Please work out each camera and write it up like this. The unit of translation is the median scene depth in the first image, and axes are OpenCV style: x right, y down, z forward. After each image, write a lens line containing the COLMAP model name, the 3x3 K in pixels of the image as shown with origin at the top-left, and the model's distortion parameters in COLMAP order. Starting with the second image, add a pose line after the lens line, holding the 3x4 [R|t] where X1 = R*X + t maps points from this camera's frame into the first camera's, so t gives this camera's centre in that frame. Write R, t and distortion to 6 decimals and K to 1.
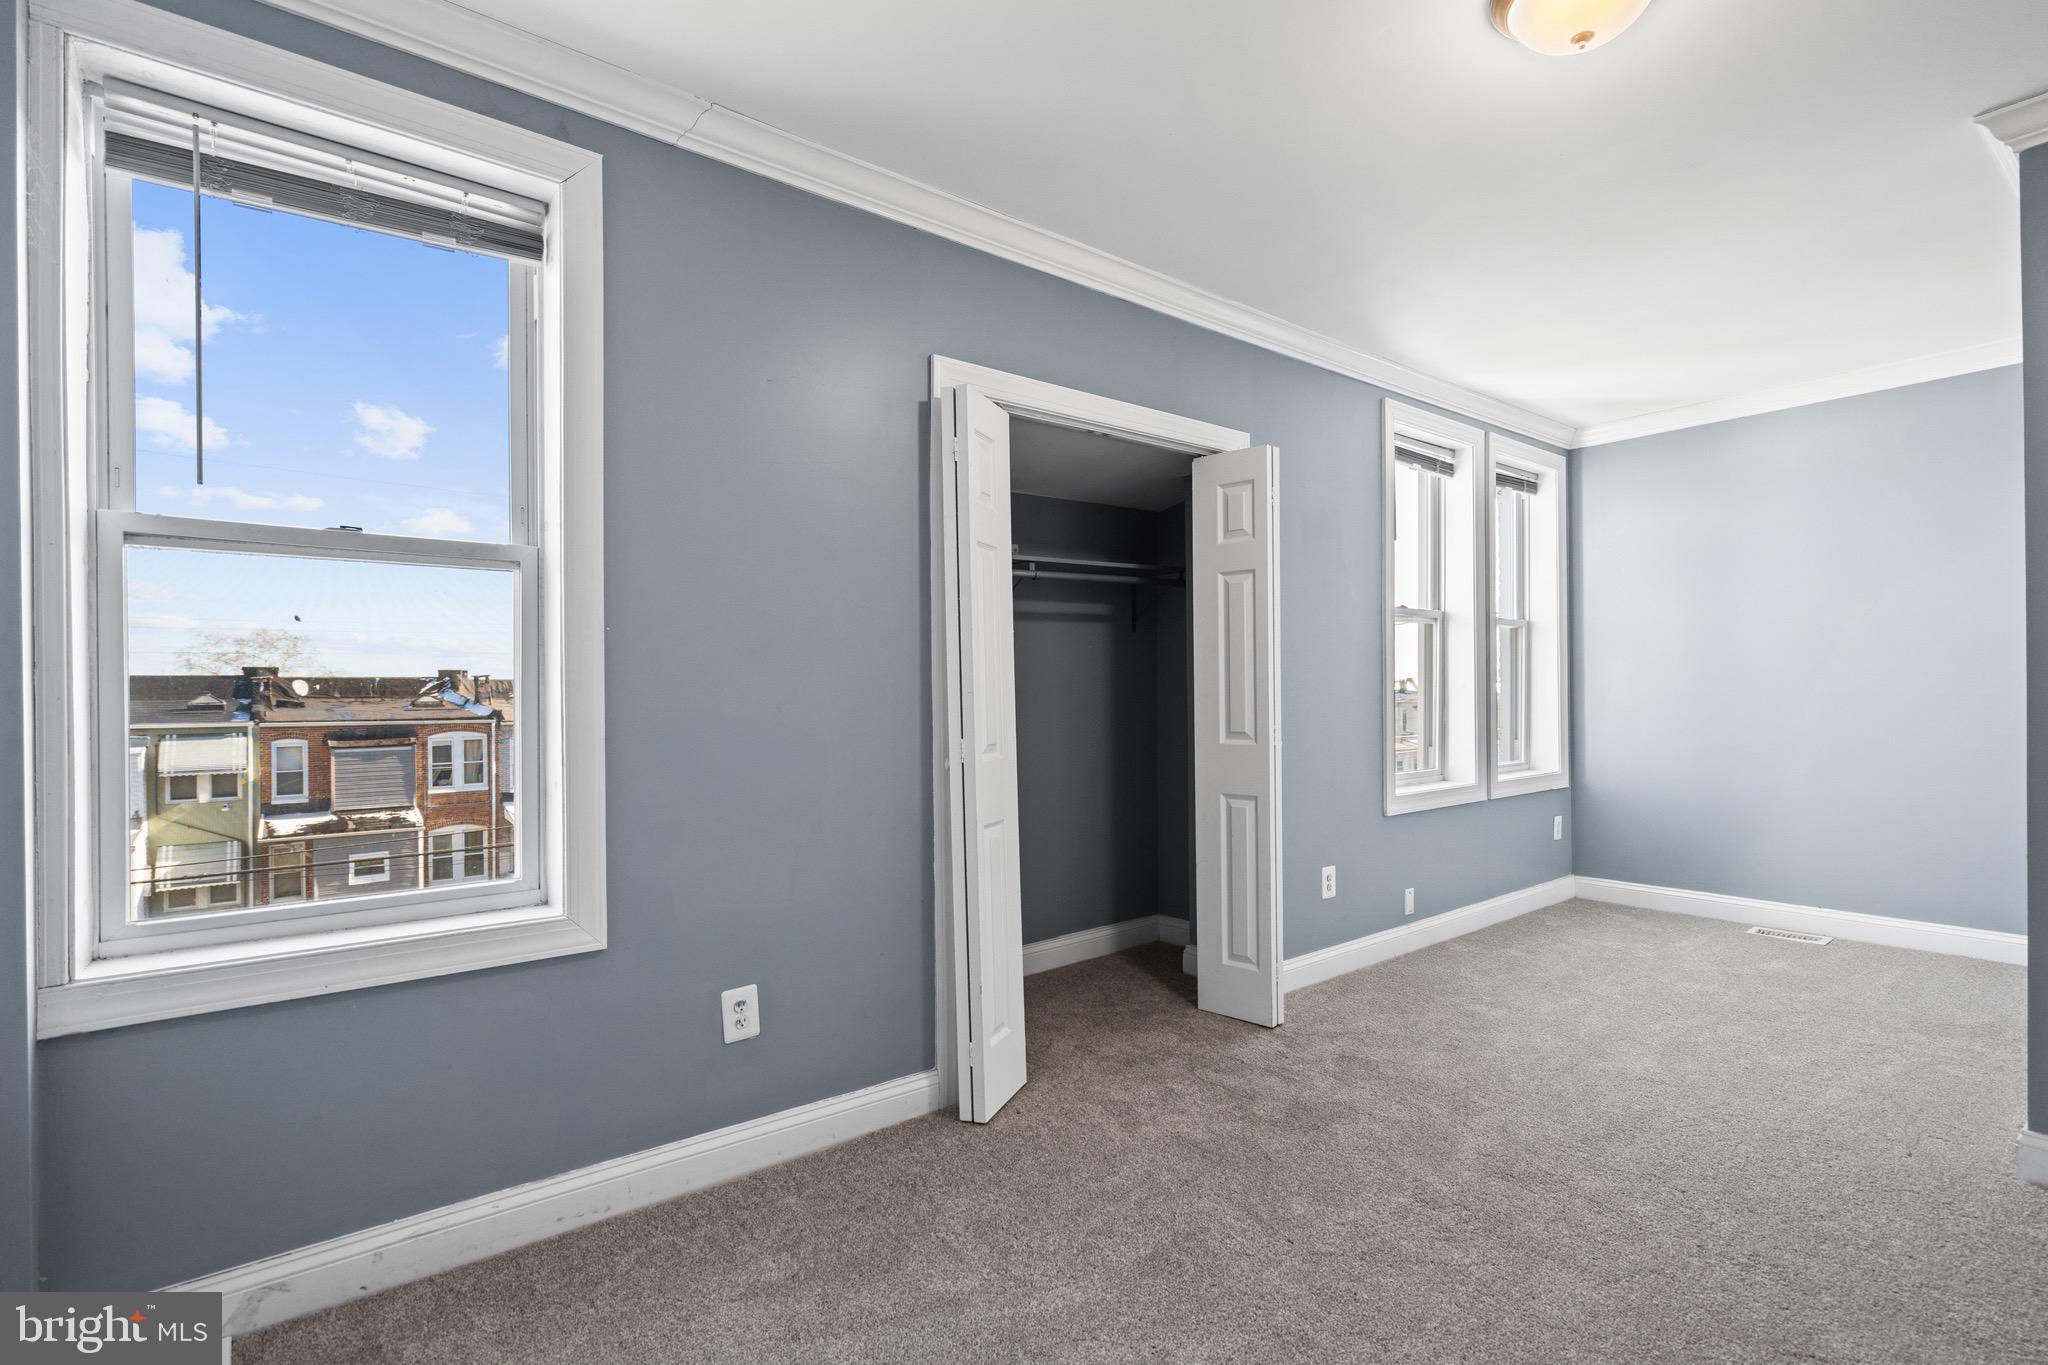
lens RADIAL K [[941.5, 0, 1031.8], [0, 941.5, 694.8], [0, 0, 1]] dist [-0.005294, 0.003088]
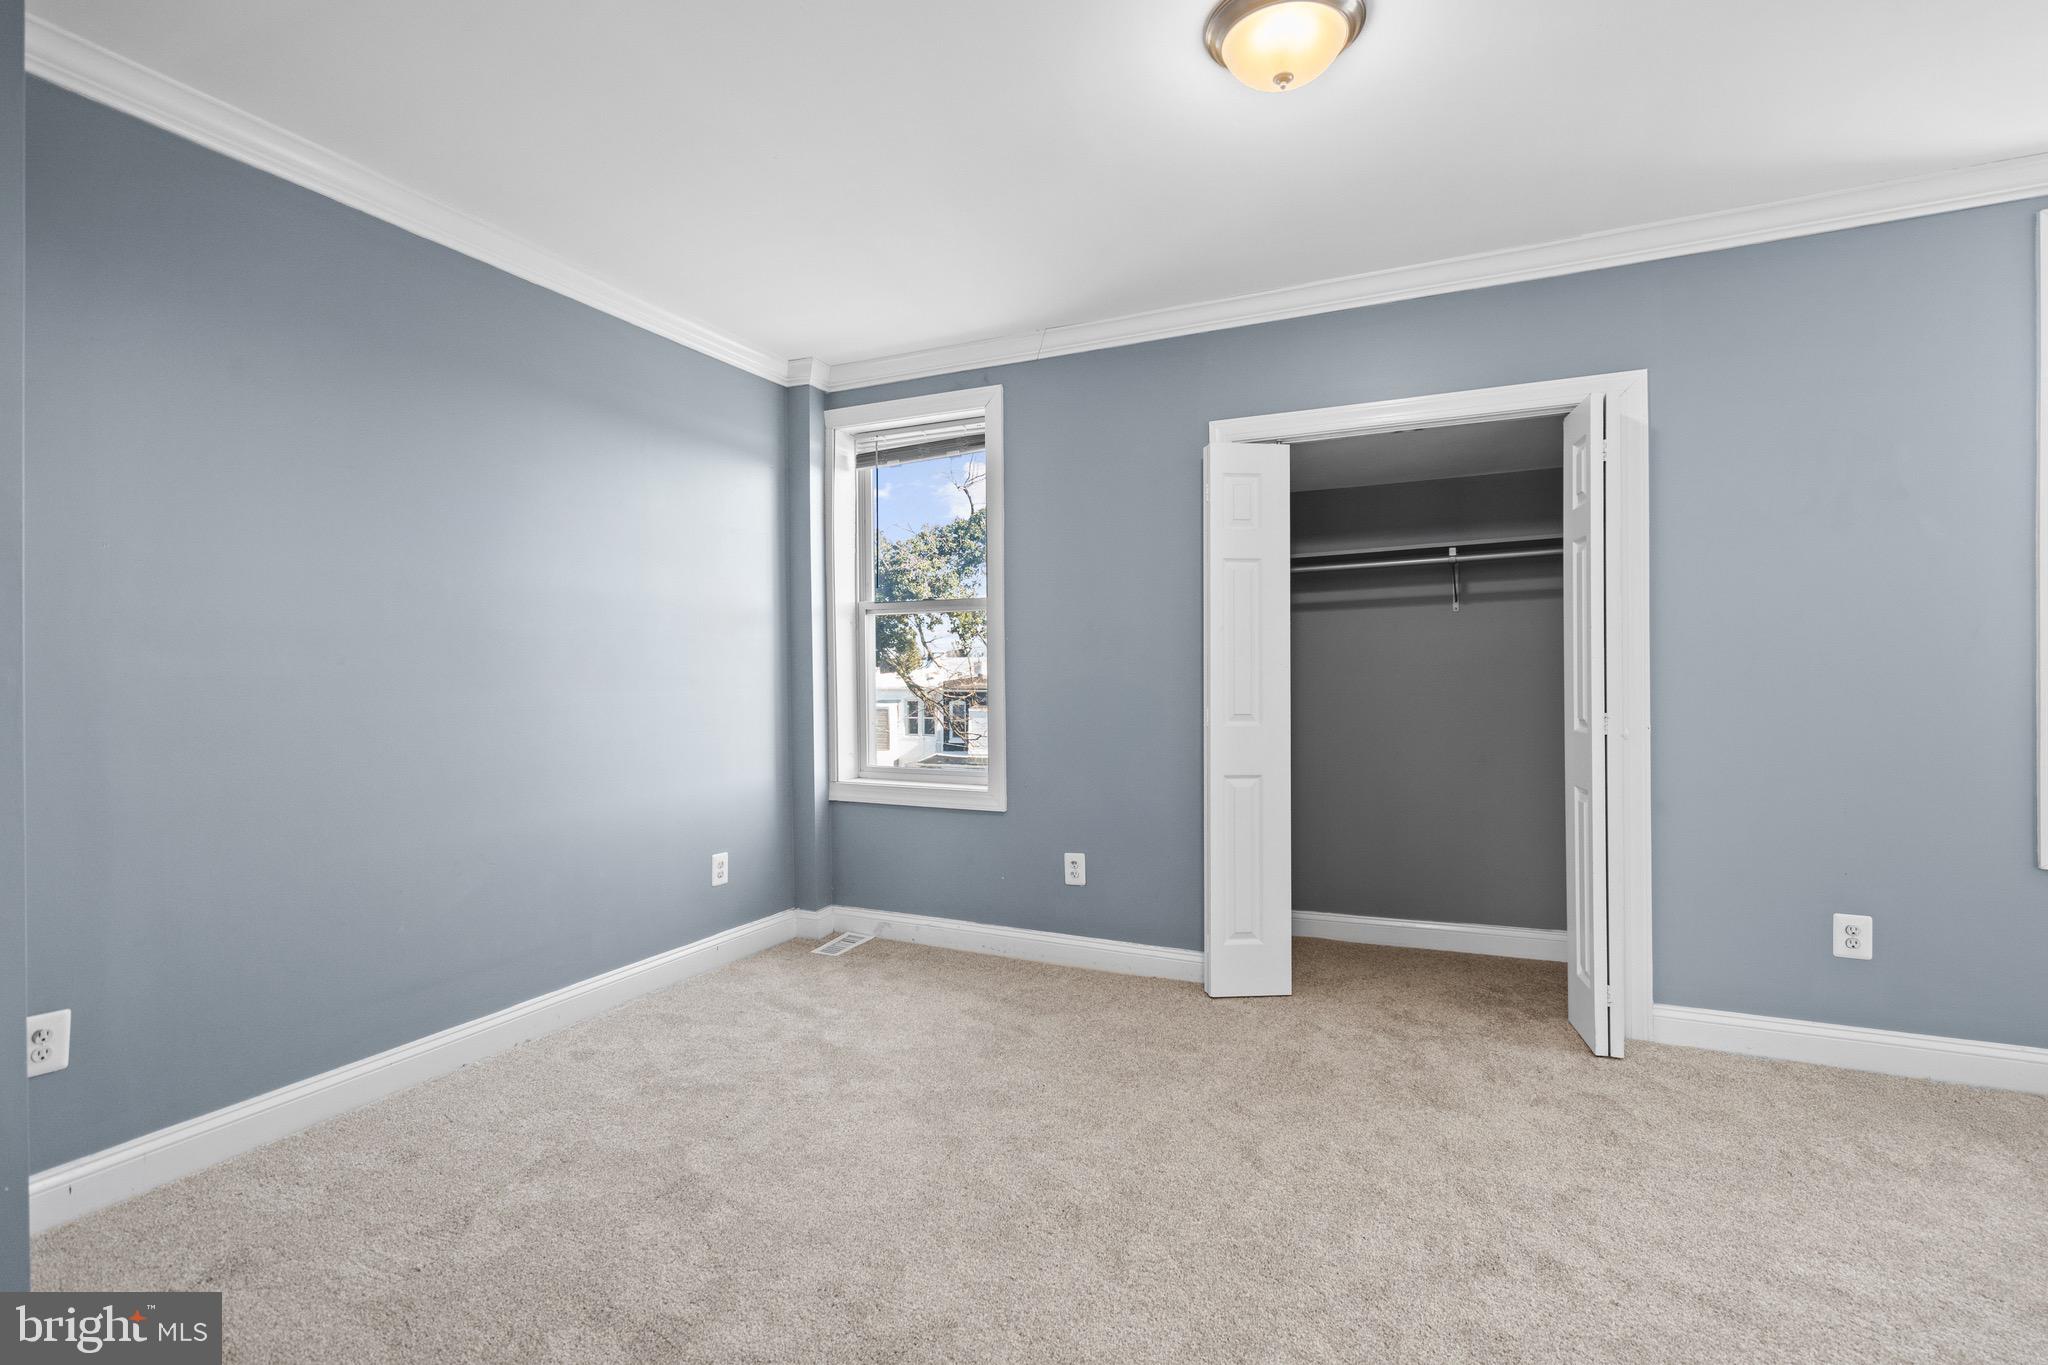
lens RADIAL K [[941.5, 0, 1037.9], [0, 941.5, 677.5], [0, 0, 1]] dist [-0.005294, 0.003088]
pose [[0.460612, 0.007971, -0.887566, 1.060454], [-0.000592, 0.999962, 0.008673, -0.009463], [0.887601, -0.003470, 0.460600, 0.176009]]
